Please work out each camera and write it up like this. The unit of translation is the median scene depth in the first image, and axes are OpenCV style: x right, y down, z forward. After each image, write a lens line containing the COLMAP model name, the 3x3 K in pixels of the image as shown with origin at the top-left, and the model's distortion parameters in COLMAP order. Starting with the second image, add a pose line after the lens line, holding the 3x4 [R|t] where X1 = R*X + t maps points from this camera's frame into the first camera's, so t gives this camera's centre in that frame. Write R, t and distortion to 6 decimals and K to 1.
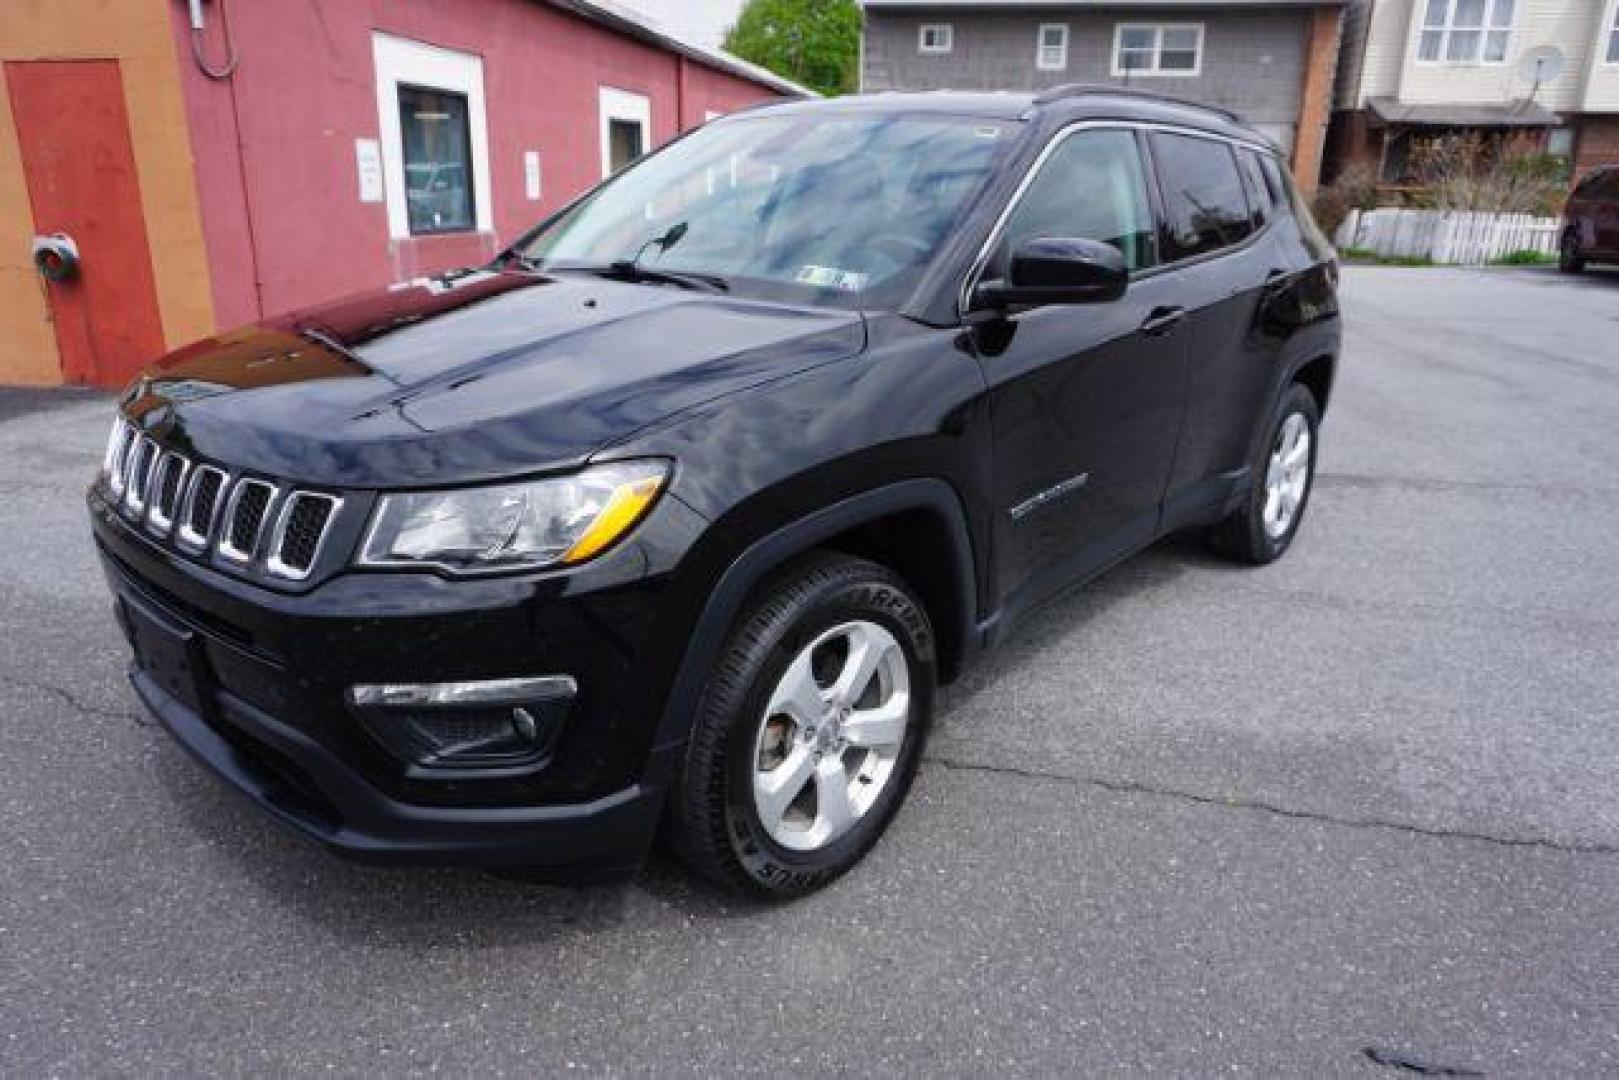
lens RADIAL K [[1085.1, 0, 797.7], [0, 1085.1, 539.3], [0, 0, 1]] dist [-0.046122, 0.031733]
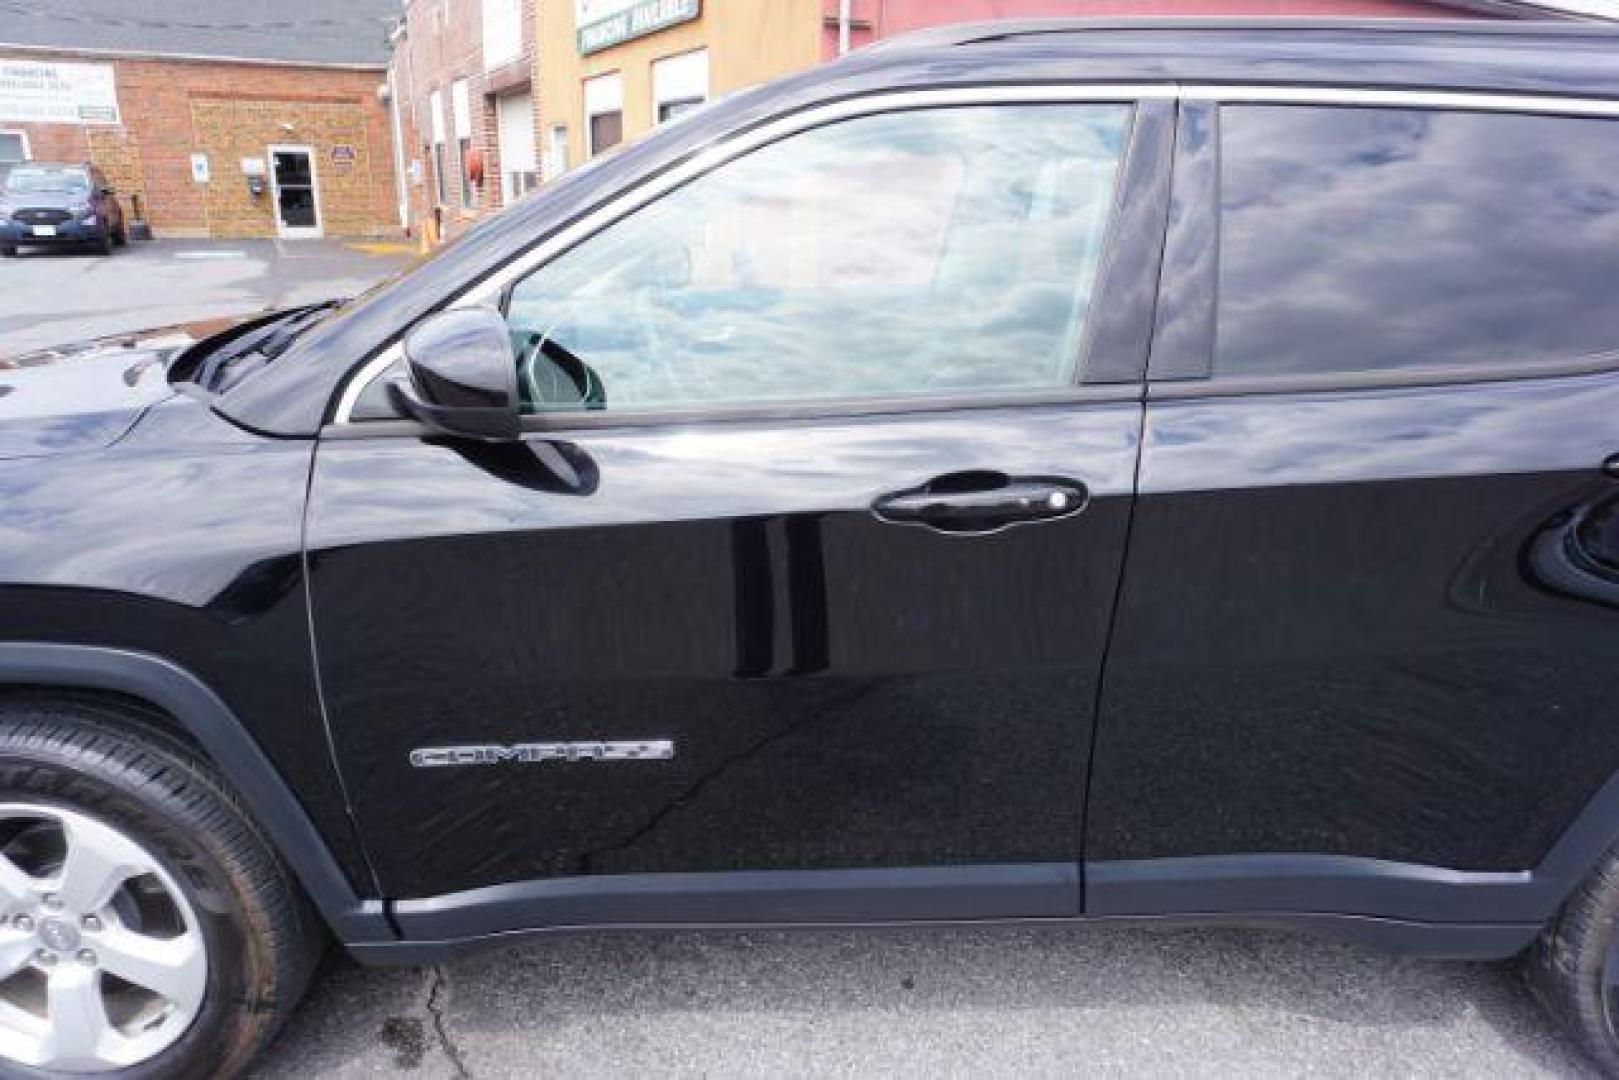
lens RADIAL K [[1076.0, 0, 805.8], [0, 1076.0, 534.8], [0, 0, 1]] dist [-0.040690, 0.030737]
pose [[0.666445, 0.226797, -0.710221, 0.833387], [-0.240440, 0.967091, 0.083204, -0.276661], [0.705719, 0.115314, 0.699044, 0.811637]]
